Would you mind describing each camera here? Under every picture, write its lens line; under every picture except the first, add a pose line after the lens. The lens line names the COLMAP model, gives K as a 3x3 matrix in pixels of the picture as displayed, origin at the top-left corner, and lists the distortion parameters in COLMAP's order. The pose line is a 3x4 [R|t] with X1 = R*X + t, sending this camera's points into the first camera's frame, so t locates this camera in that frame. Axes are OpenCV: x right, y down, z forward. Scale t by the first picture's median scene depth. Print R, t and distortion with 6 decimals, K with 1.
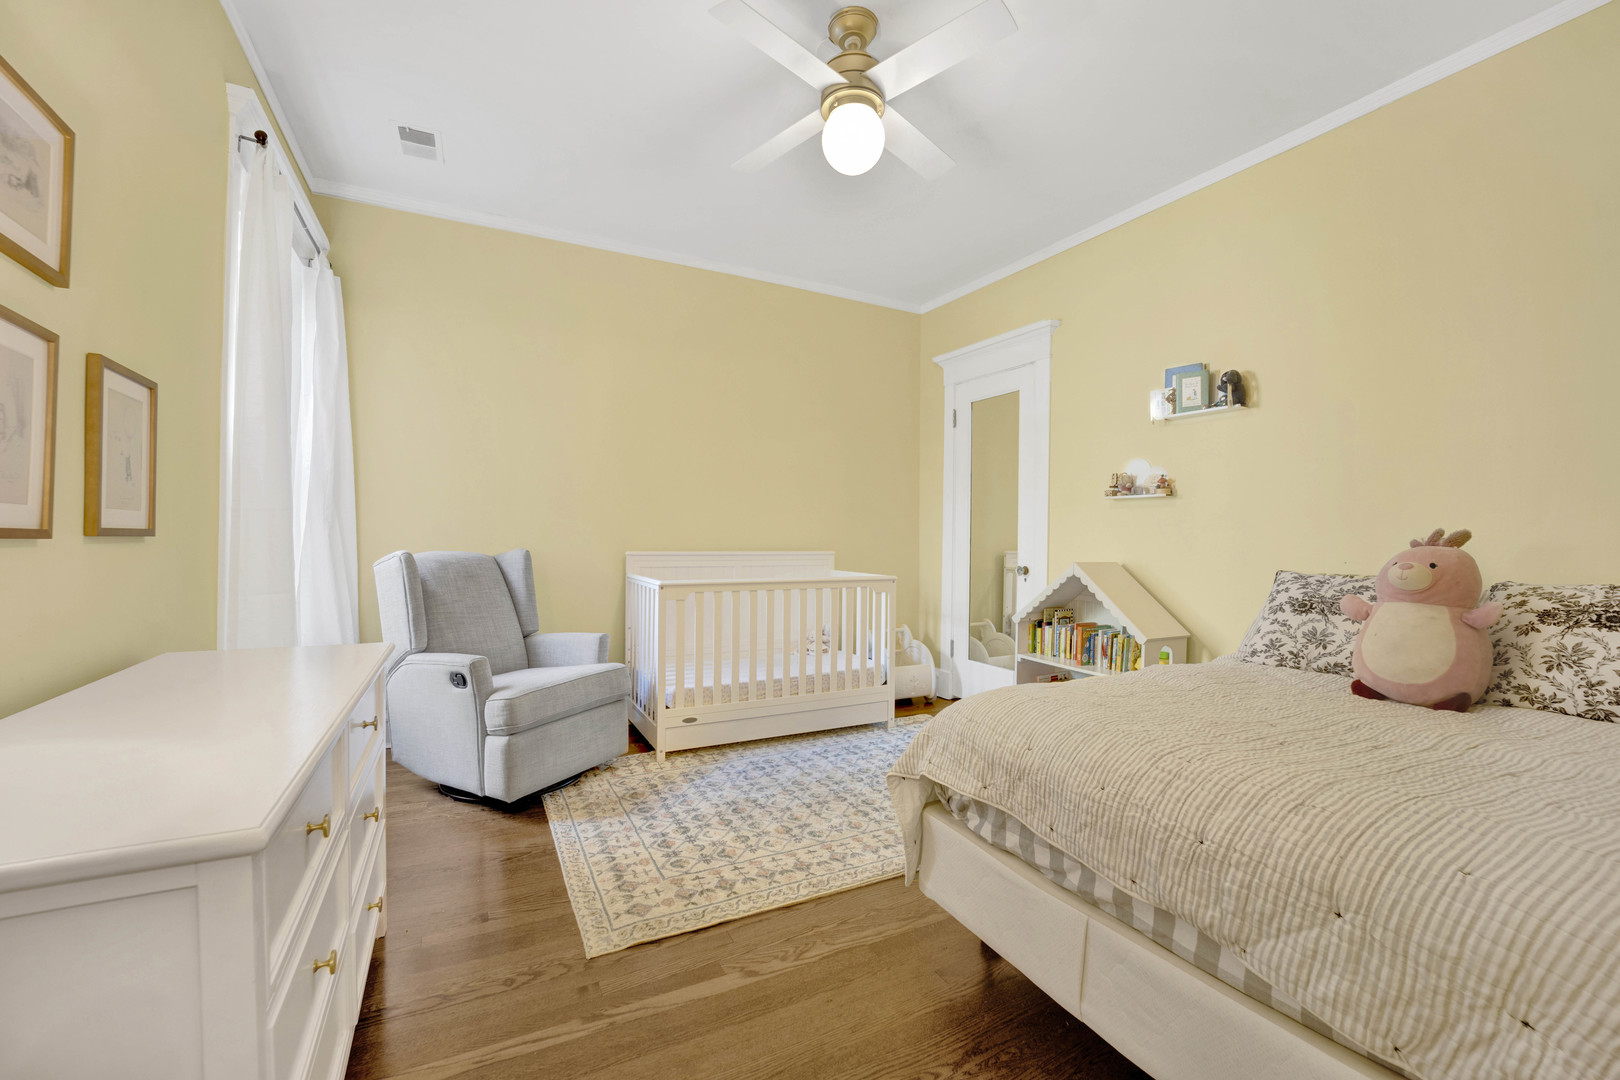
lens RADIAL K [[663.4, 0, 809.0], [0, 663.4, 535.8], [0, 0, 1]] dist [-0.014321, -0.000688]
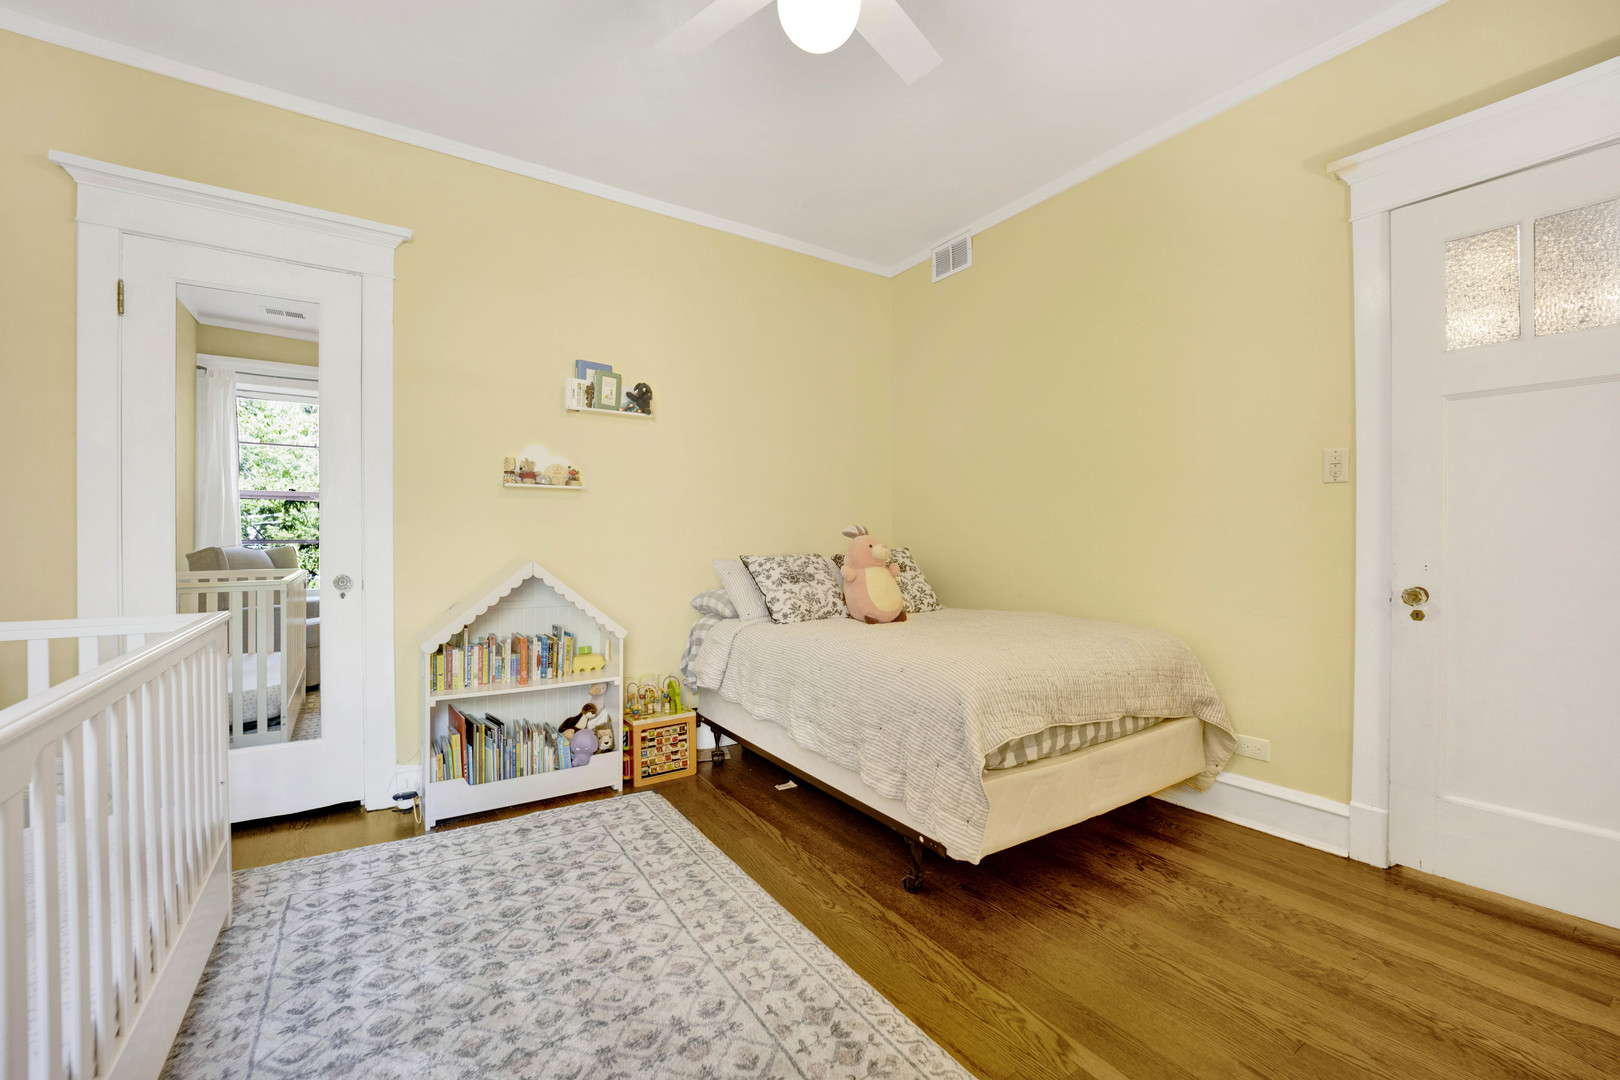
lens RADIAL K [[663.4, 0, 808.3], [0, 663.4, 539.8], [0, 0, 1]] dist [-0.014321, -0.000688]
pose [[-0.100636, -0.012658, 0.994843, -0.484992], [-0.000253, 0.999919, 0.012697, 0.002953], [-0.994923, 0.001026, -0.100631, 0.776257]]
